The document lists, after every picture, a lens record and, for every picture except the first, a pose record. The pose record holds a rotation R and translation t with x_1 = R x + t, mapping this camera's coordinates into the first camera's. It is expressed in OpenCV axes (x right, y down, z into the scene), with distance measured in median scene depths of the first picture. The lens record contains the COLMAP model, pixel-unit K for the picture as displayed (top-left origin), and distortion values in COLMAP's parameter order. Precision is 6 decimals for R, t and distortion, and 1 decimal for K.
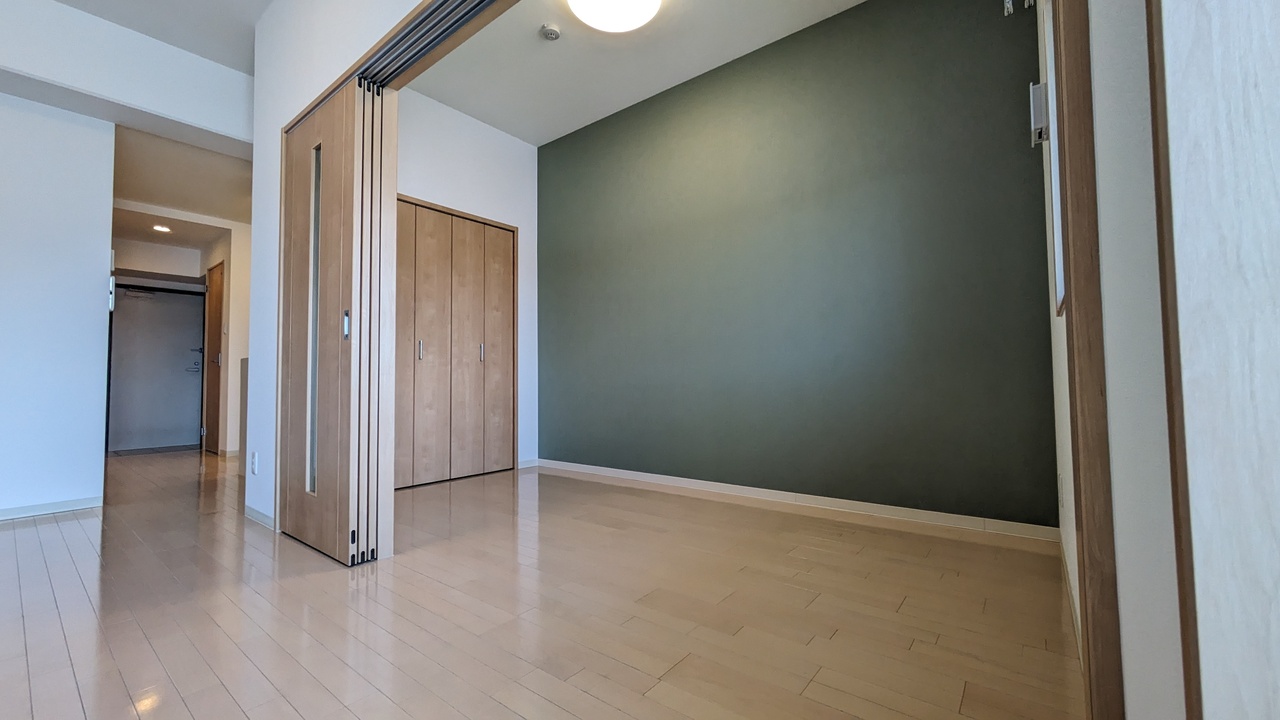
lens RADIAL K [[501.0, 0, 644.9], [0, 501.0, 360.5], [0, 0, 1]] dist [0.000272, 0.000540]
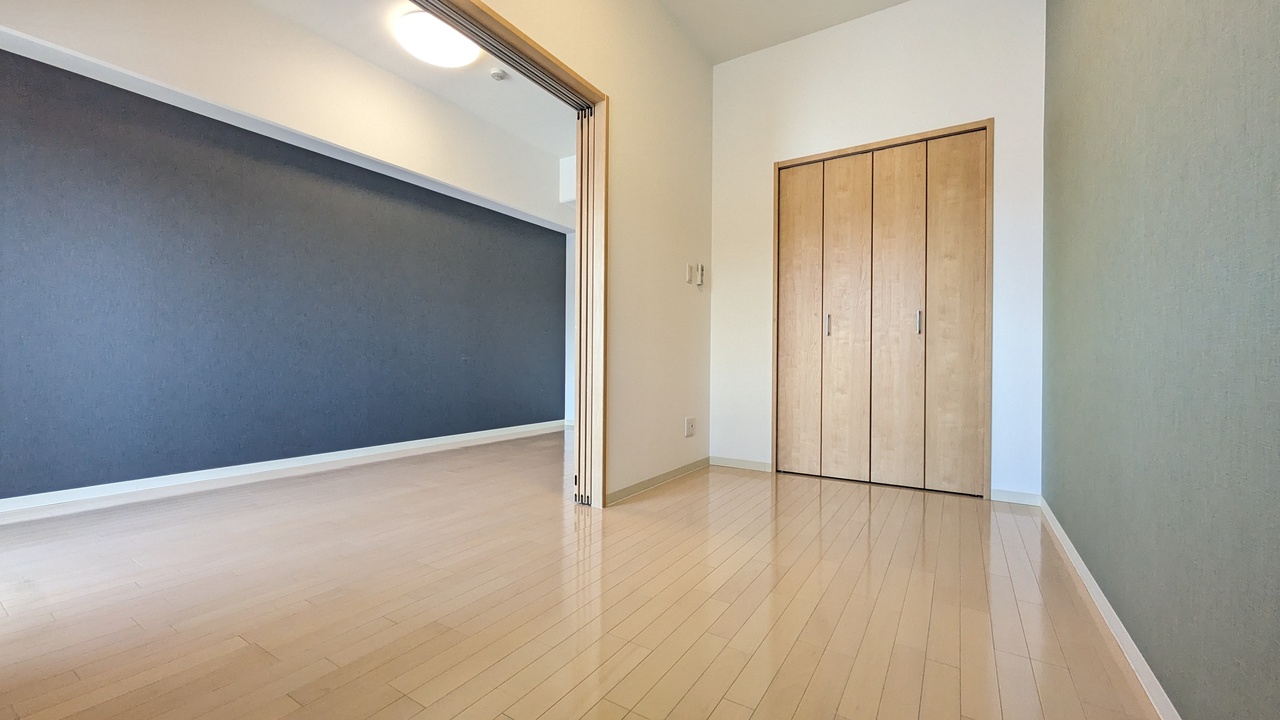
lens RADIAL K [[501.0, 0, 644.9], [0, 501.0, 360.5], [0, 0, 1]] dist [0.000272, 0.000540]
pose [[0.103646, 0.013239, -0.994526, 0.369726], [0.030277, 0.999406, 0.016459, 0.016305], [0.994153, -0.031817, 0.103183, 0.554630]]
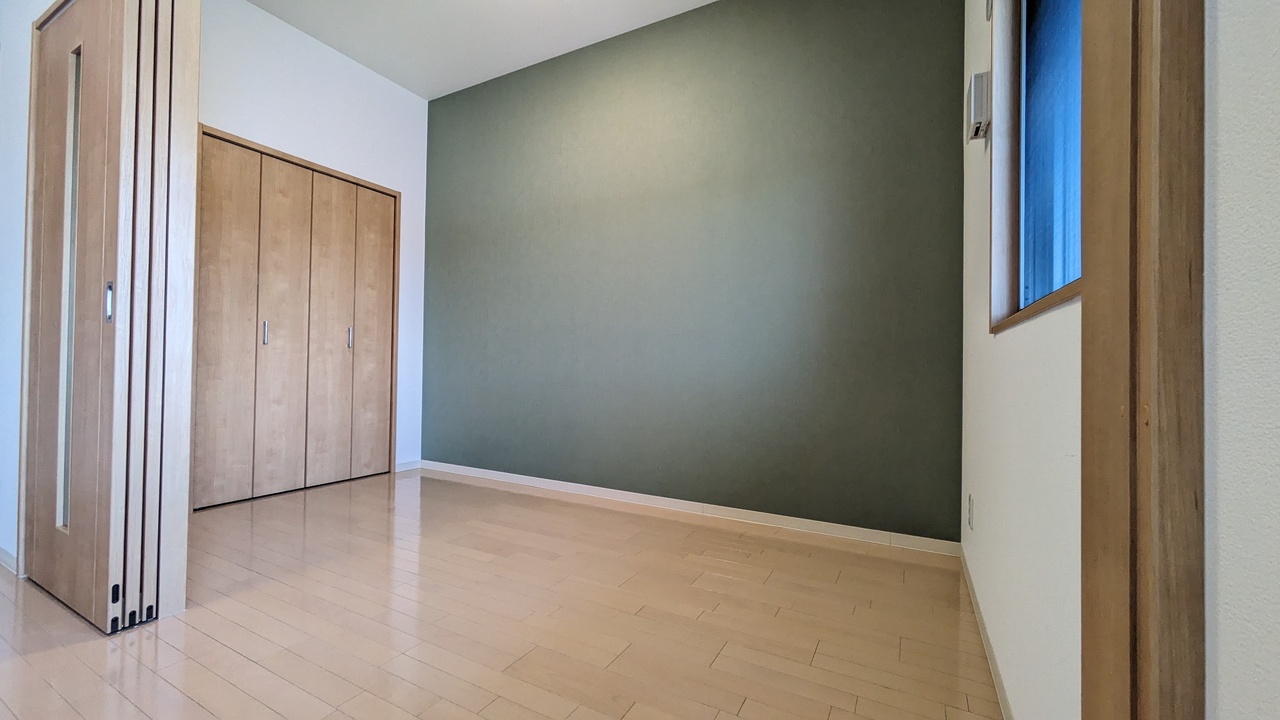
lens RADIAL K [[501.0, 0, 644.9], [0, 501.0, 360.5], [0, 0, 1]] dist [0.000272, 0.000540]
pose [[0.985269, 0.028018, 0.168702, 0.023753], [-0.033058, 0.999085, 0.027139, -0.017230], [-0.167788, -0.032316, 0.985293, 0.085048]]
